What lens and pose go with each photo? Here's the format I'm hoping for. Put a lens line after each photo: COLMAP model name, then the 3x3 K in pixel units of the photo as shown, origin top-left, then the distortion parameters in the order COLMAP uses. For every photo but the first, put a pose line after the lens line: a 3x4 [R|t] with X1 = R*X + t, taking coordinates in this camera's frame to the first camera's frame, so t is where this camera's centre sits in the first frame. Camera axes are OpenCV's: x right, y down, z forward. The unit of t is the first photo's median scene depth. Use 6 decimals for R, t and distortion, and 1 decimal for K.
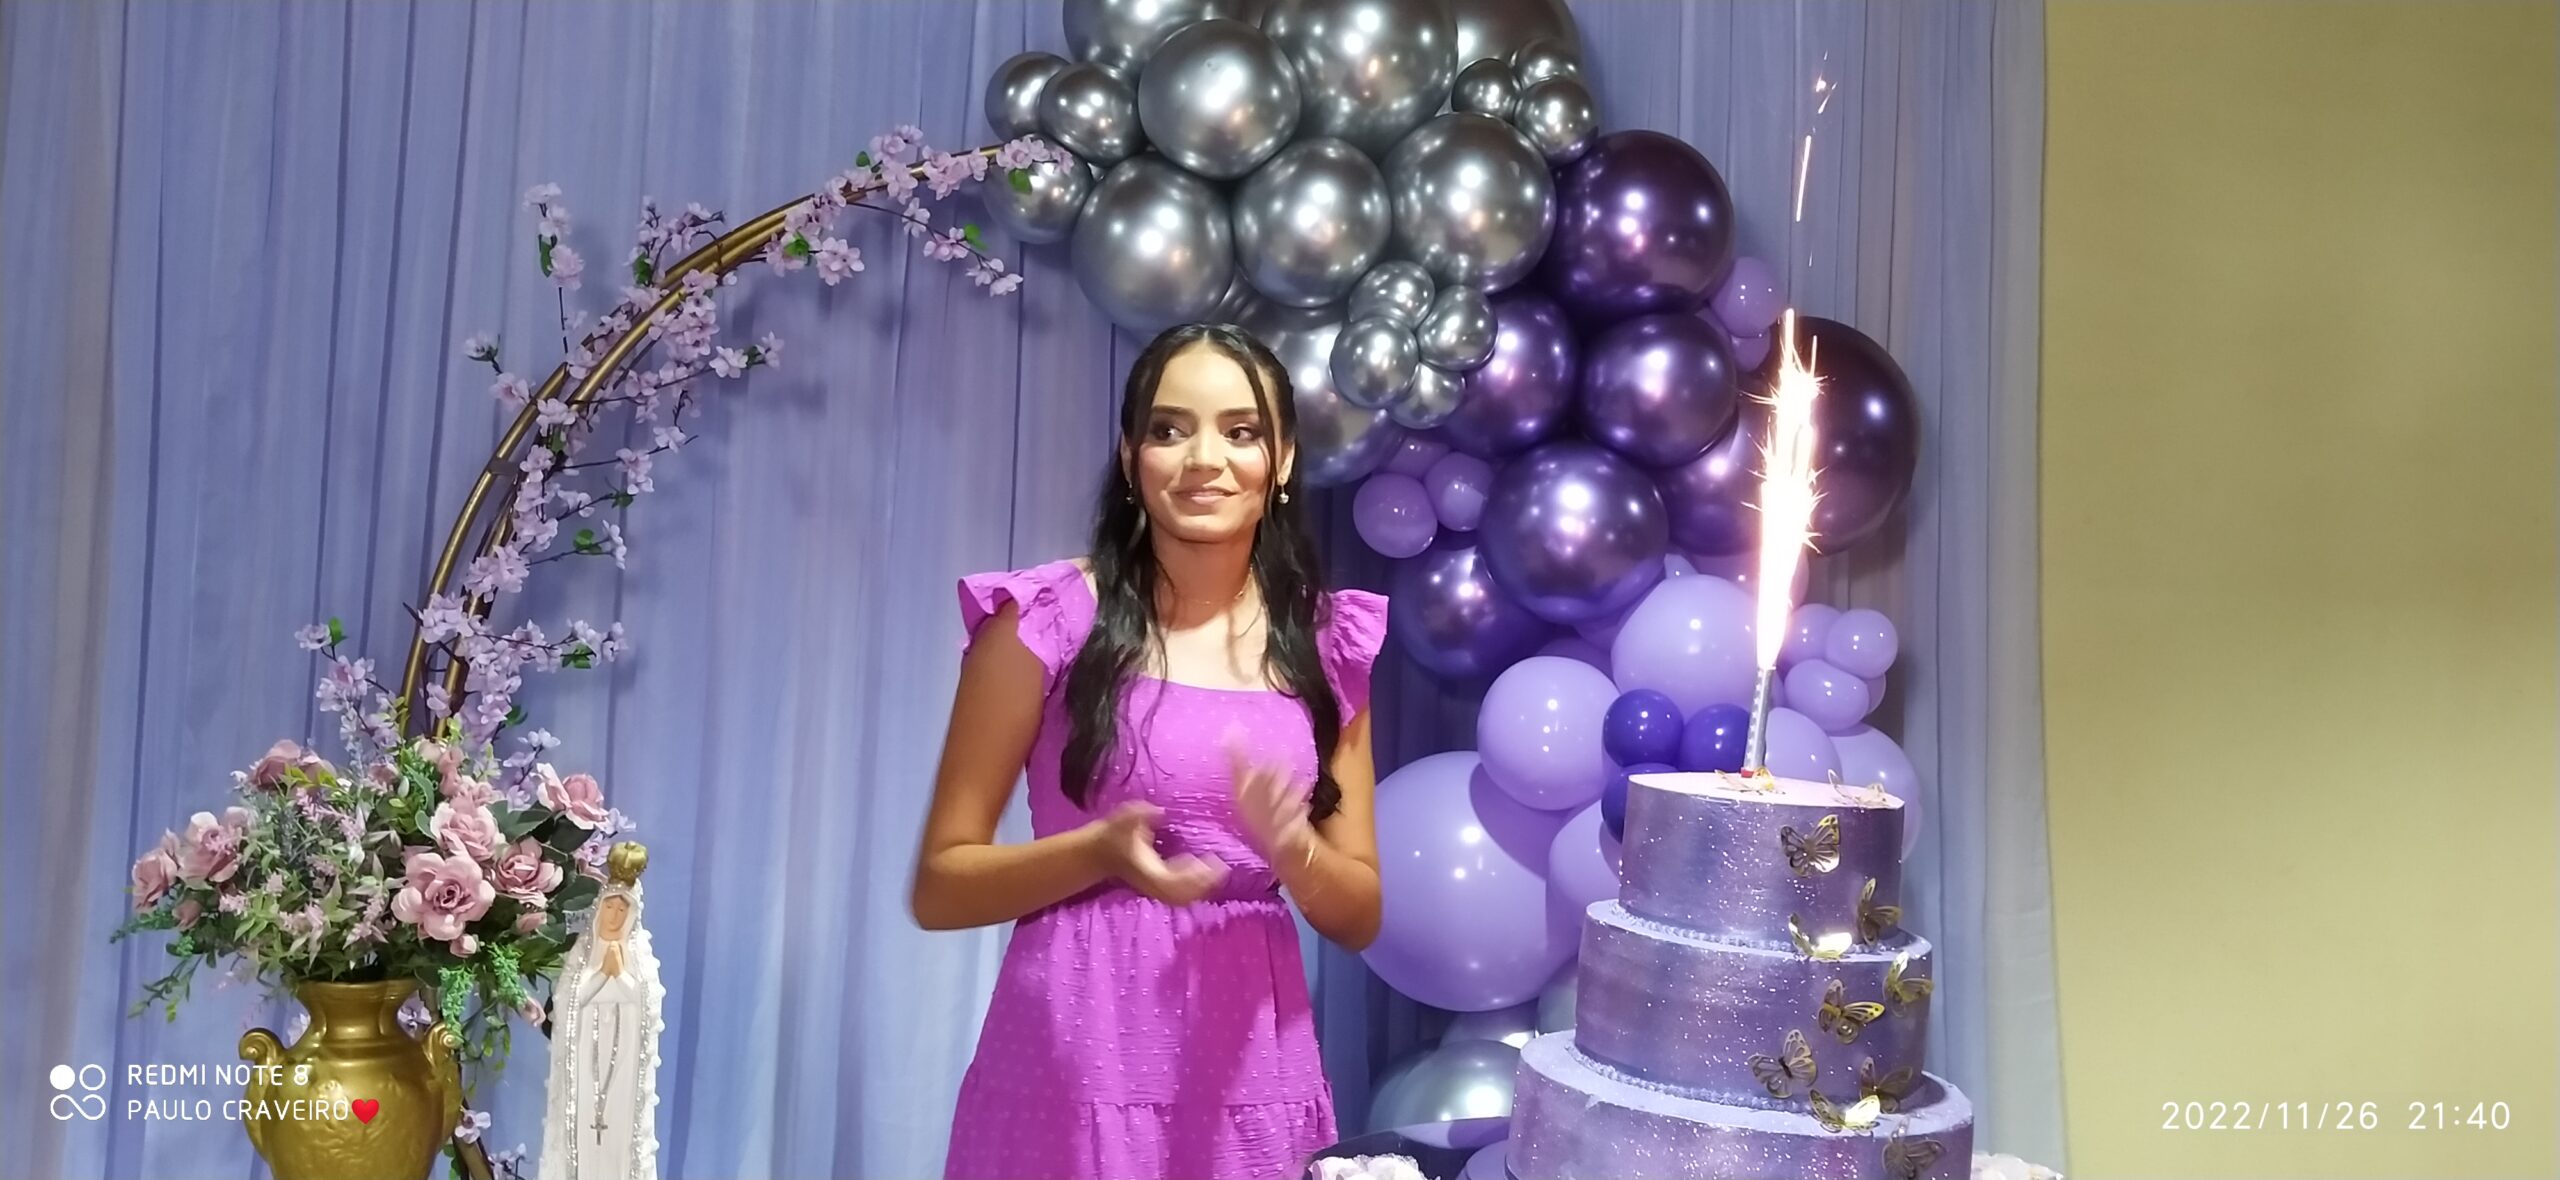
lens RADIAL K [[2585.2, 0, 1244.0], [0, 2585.2, 586.6], [0, 0, 1]] dist [-0.005295, -0.001153]
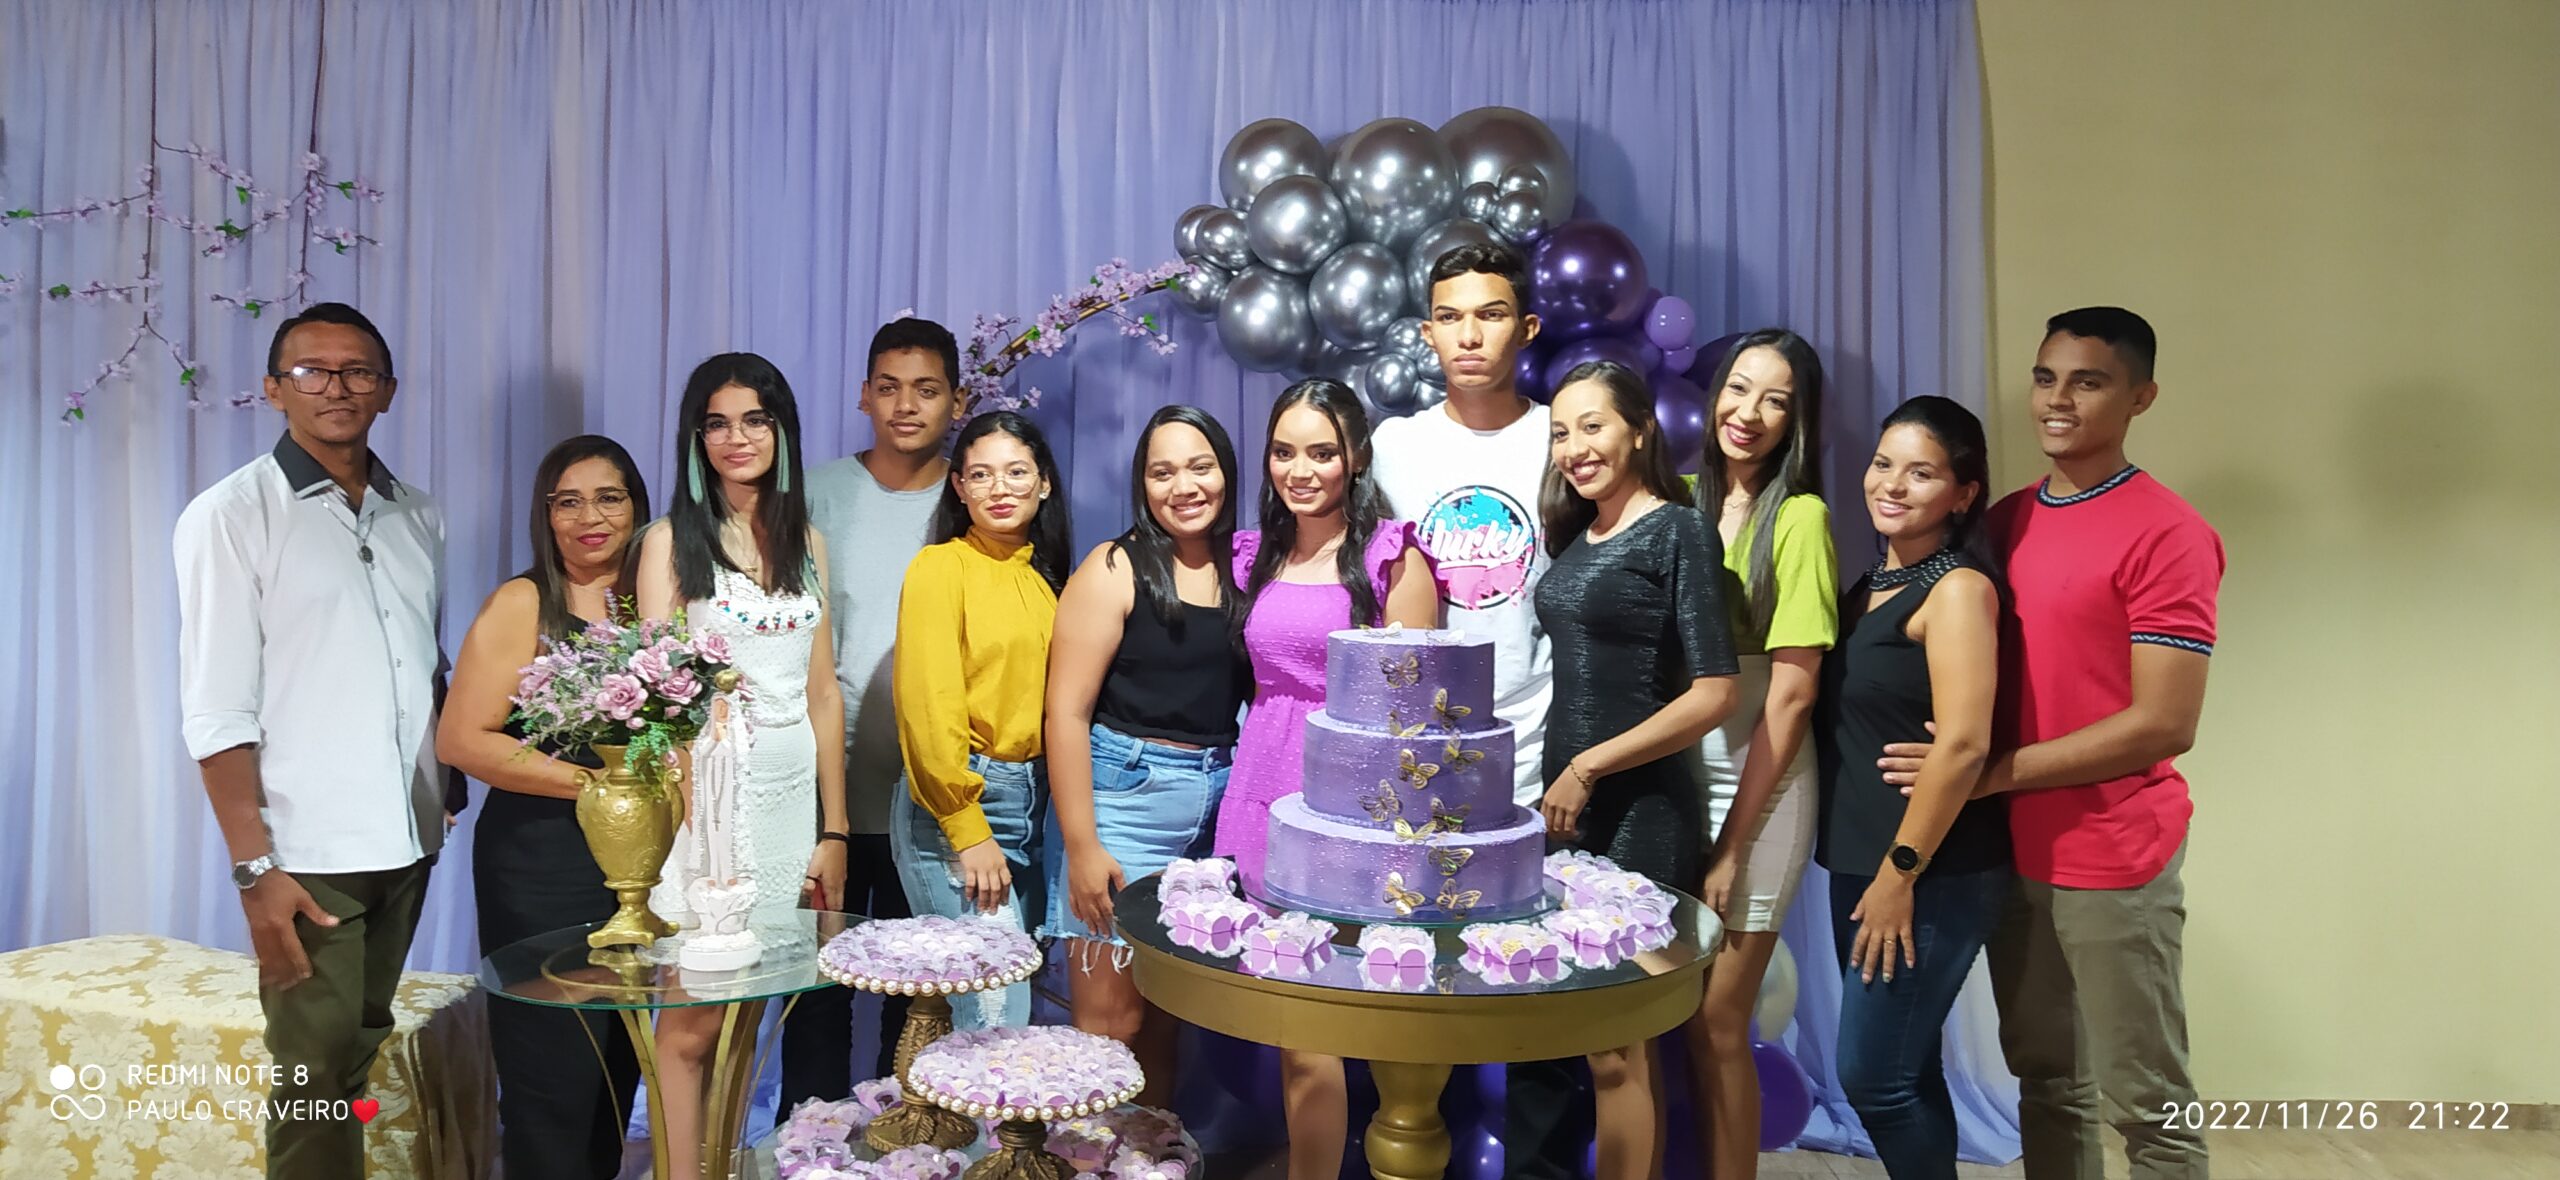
lens RADIAL K [[1810.1, 0, 1315.5], [0, 1810.1, 556.8], [0, 0, 1]] dist [0.074719, -0.109603]
pose [[0.944909, -0.029648, -0.325989, 0.363081], [0.031426, 0.999506, 0.000190, 0.018411], [0.325822, -0.010424, 0.945374, -0.066945]]
